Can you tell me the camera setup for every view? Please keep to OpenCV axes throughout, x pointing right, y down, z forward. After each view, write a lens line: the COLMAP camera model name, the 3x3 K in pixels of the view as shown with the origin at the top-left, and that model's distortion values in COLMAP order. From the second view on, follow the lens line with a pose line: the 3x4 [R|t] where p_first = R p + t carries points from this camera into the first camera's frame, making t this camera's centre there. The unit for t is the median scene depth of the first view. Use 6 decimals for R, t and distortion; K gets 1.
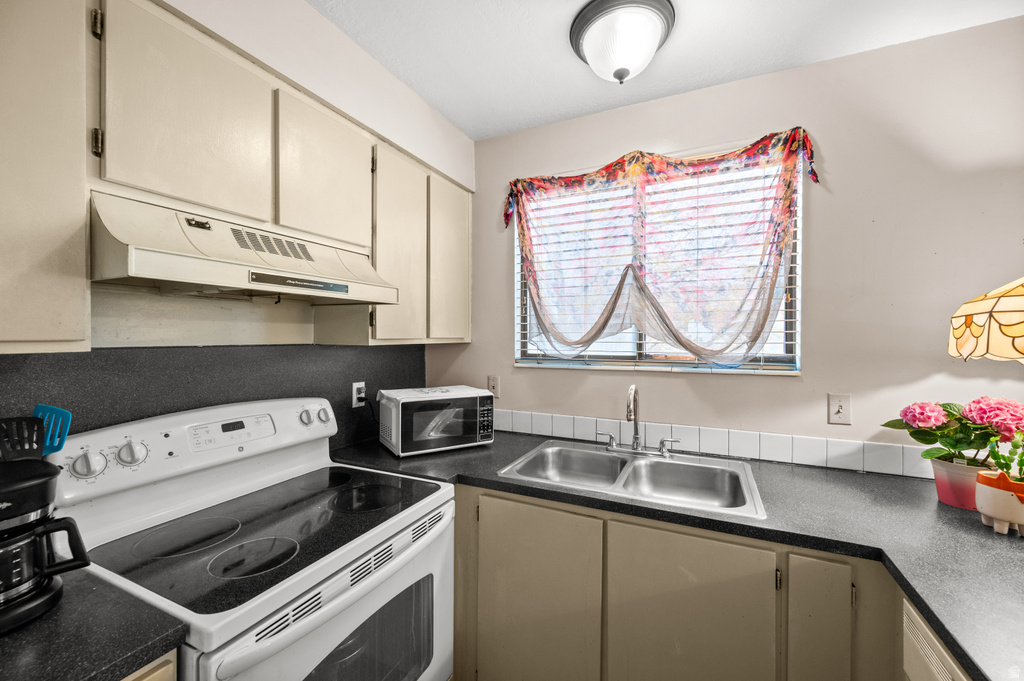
lens RADIAL K [[407.7, 0, 513.0], [0, 407.7, 337.7], [0, 0, 1]] dist [0.001228, 0.000381]
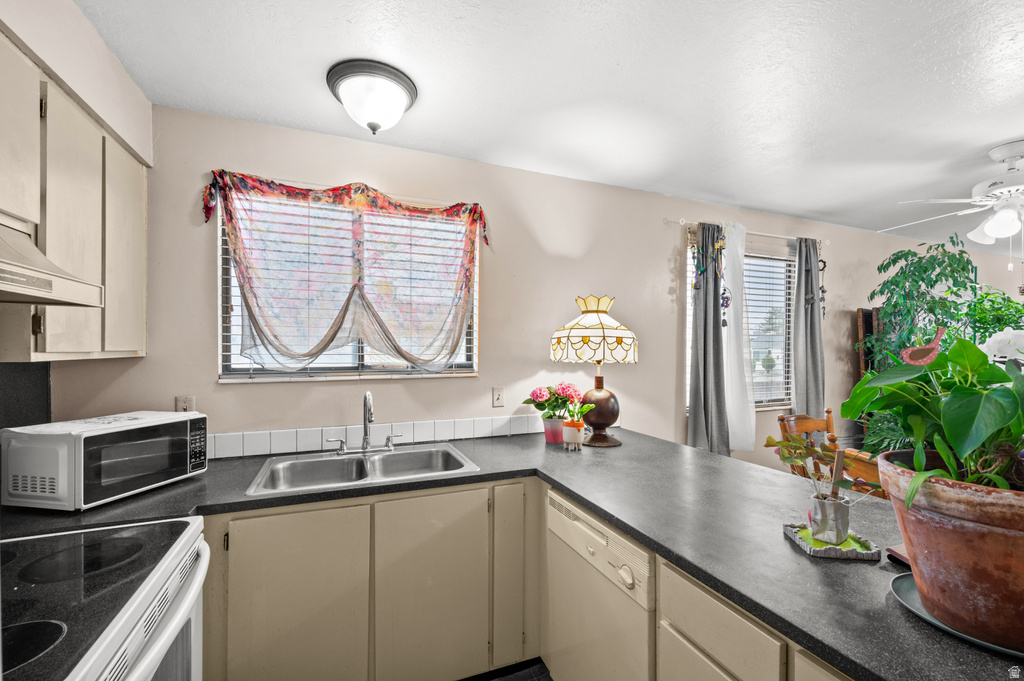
lens RADIAL K [[437.0, 0, 511.7], [0, 437.0, 349.6], [0, 0, 1]] dist [-0.000224, 0.000016]
pose [[0.673531, -0.001441, 0.739158, -0.328644], [0.001038, 0.999999, 0.001004, -0.002051], [-0.739158, 0.000091, 0.673532, -0.117583]]
